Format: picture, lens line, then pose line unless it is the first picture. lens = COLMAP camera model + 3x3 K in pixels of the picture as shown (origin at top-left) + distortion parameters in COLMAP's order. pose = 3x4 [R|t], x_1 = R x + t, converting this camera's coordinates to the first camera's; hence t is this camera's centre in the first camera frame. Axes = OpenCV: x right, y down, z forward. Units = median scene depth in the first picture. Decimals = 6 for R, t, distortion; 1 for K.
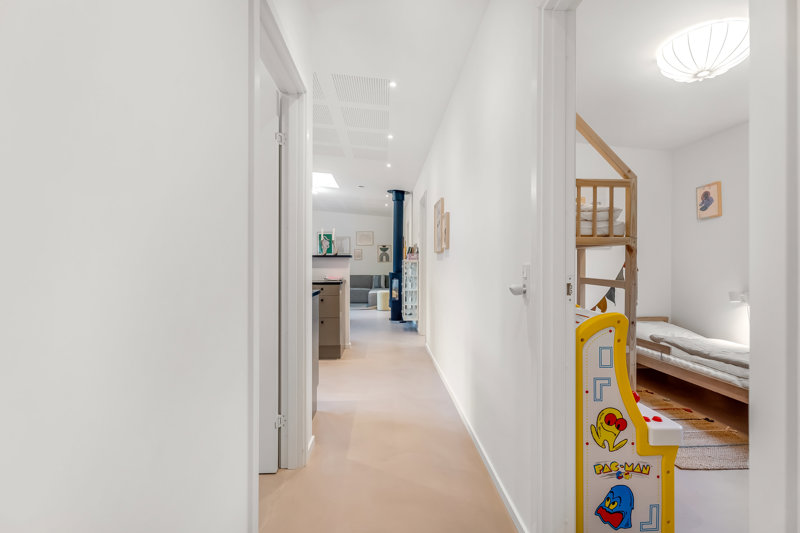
lens RADIAL K [[358.4, 0, 398.1], [0, 358.4, 263.8], [0, 0, 1]] dist [0.005145, 0.000179]
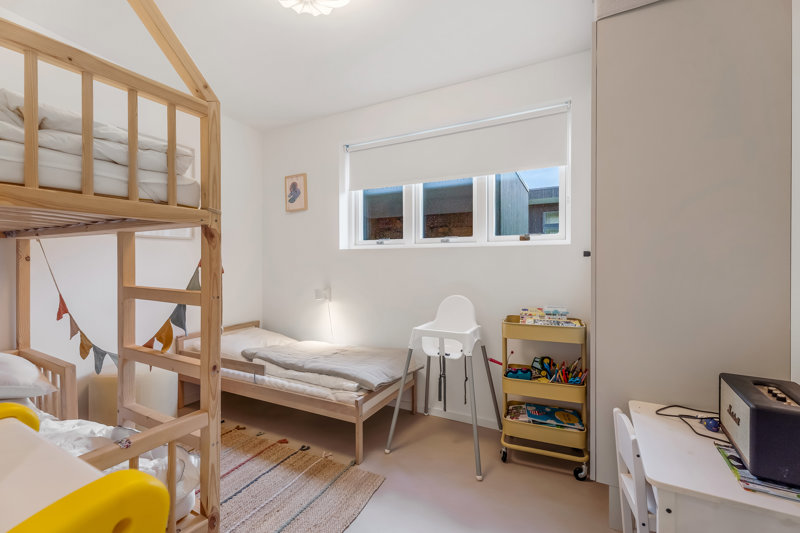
lens RADIAL K [[358.4, 0, 398.1], [0, 358.4, 263.8], [0, 0, 1]] dist [0.005145, 0.000179]
pose [[0.517725, -0.010580, 0.855482, 0.290187], [0.003174, 0.999940, 0.010446, 0.000693], [-0.855541, -0.002693, 0.517727, 0.418751]]
